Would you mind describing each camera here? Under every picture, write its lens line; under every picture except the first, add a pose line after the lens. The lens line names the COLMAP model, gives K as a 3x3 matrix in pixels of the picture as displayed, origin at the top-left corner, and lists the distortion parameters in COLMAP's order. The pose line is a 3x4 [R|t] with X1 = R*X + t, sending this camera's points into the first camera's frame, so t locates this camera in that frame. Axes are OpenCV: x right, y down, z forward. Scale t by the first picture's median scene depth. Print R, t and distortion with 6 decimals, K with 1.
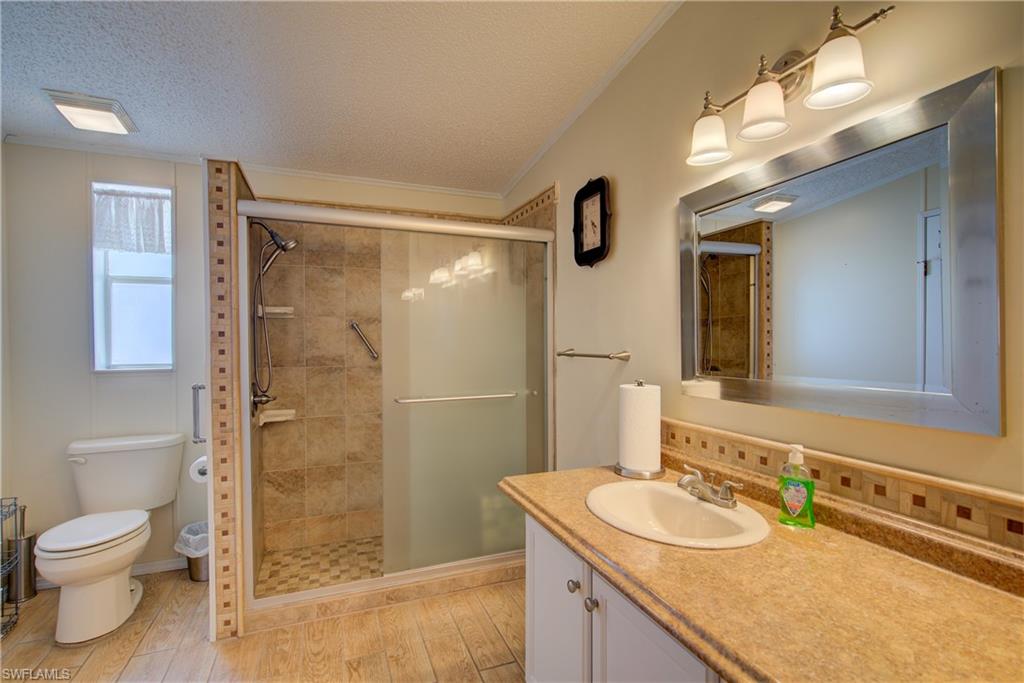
lens RADIAL K [[474.4, 0, 508.6], [0, 474.4, 344.5], [0, 0, 1]] dist [-0.001316, -0.000799]
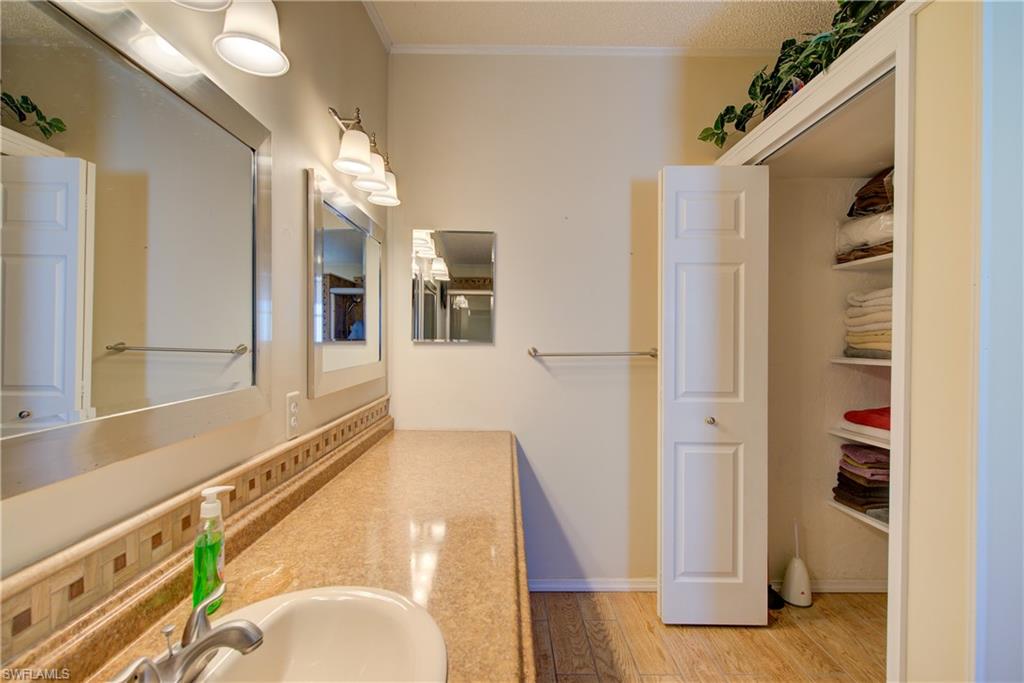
lens RADIAL K [[474.4, 0, 508.6], [0, 474.4, 344.5], [0, 0, 1]] dist [-0.001316, -0.000799]
pose [[-0.931378, -0.004334, 0.364029, -0.055110], [0.003583, 0.999772, 0.021070, -0.015218], [-0.364037, 0.020929, -0.931149, 1.451649]]
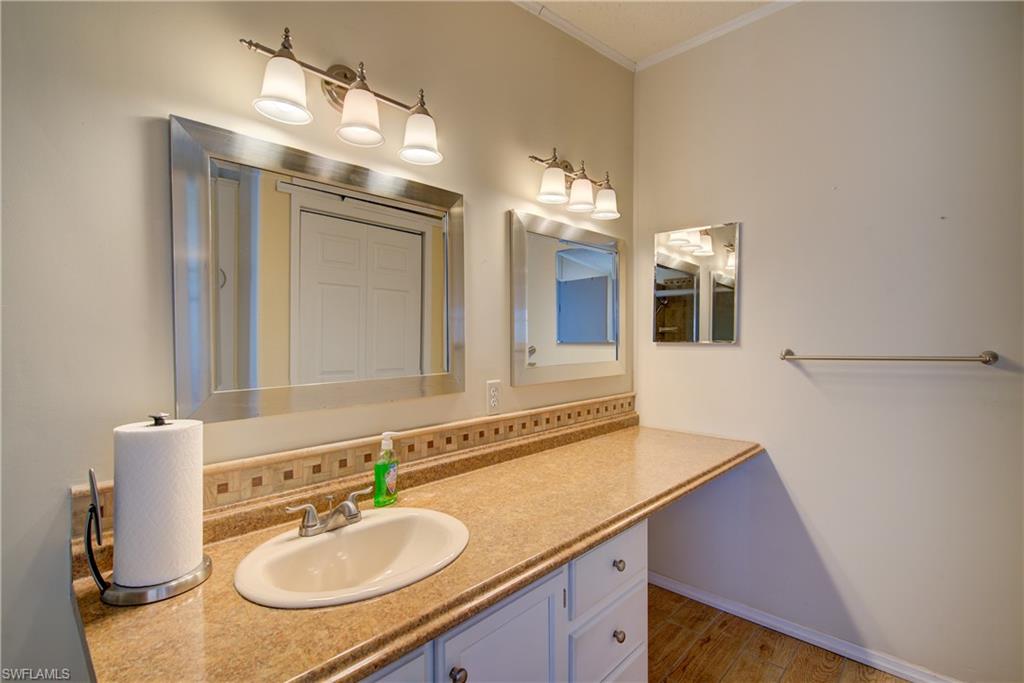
lens RADIAL K [[474.1, 0, 512.0], [0, 474.1, 341.5], [0, 0, 1]] dist [0.000201, -0.000966]
pose [[-0.423987, 0.000012, 0.905669, -0.546492], [0.012889, 0.999899, 0.006021, -0.011211], [-0.905577, 0.014226, -0.423944, 1.180753]]
